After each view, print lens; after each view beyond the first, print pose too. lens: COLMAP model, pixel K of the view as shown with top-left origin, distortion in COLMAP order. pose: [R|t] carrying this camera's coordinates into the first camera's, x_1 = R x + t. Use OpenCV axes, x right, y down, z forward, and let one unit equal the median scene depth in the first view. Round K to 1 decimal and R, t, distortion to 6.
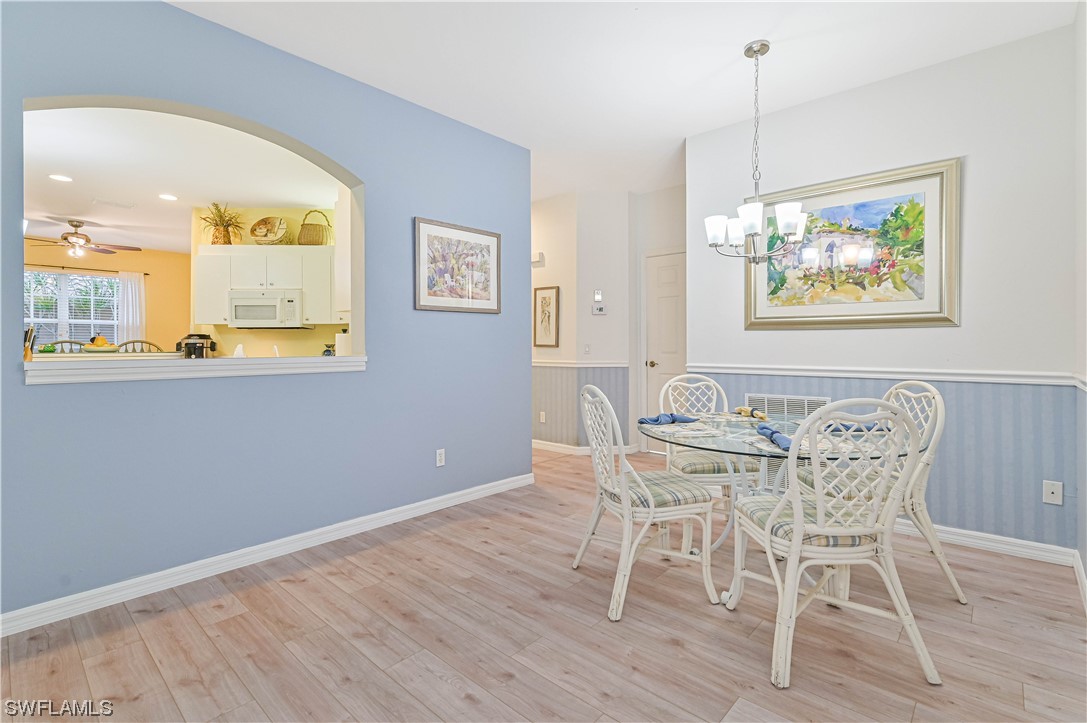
lens RADIAL K [[505.6, 0, 542.8], [0, 505.6, 350.8], [0, 0, 1]] dist [0.000808, 0.000143]
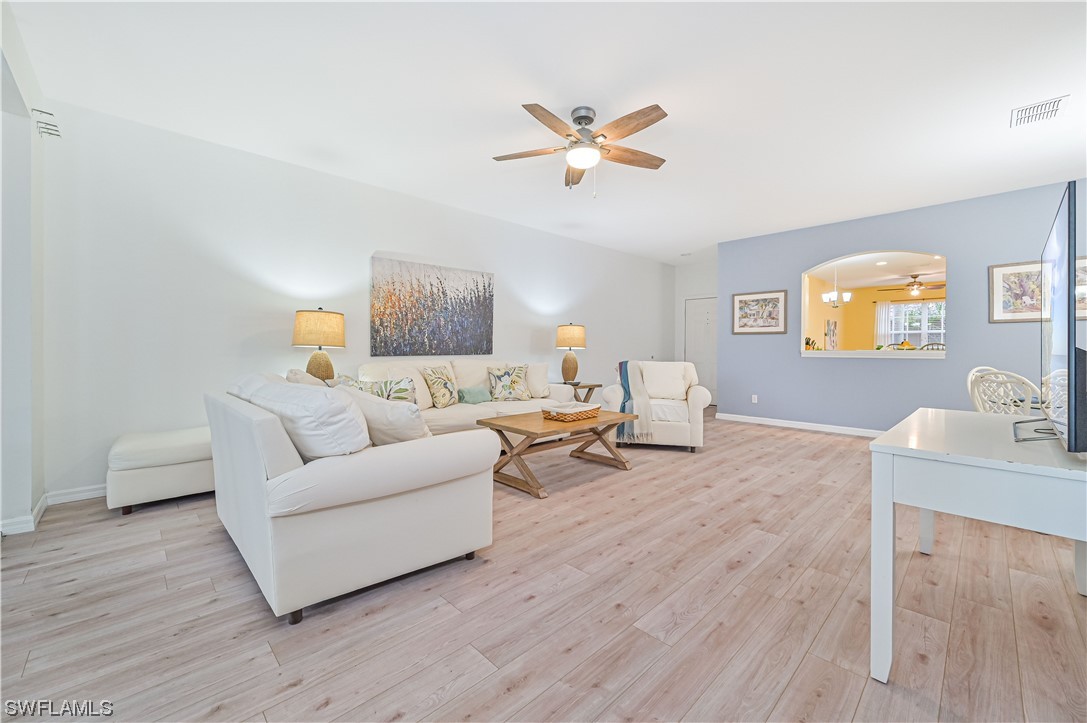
lens RADIAL K [[433.4, 0, 549.0], [0, 433.4, 346.3], [0, 0, 1]] dist [0.001162, 0.000089]
pose [[-0.053338, -0.002367, -0.998574, 1.574809], [-0.010320, 0.999945, -0.001819, 0.013392], [0.998523, 0.010208, -0.053359, -0.432842]]
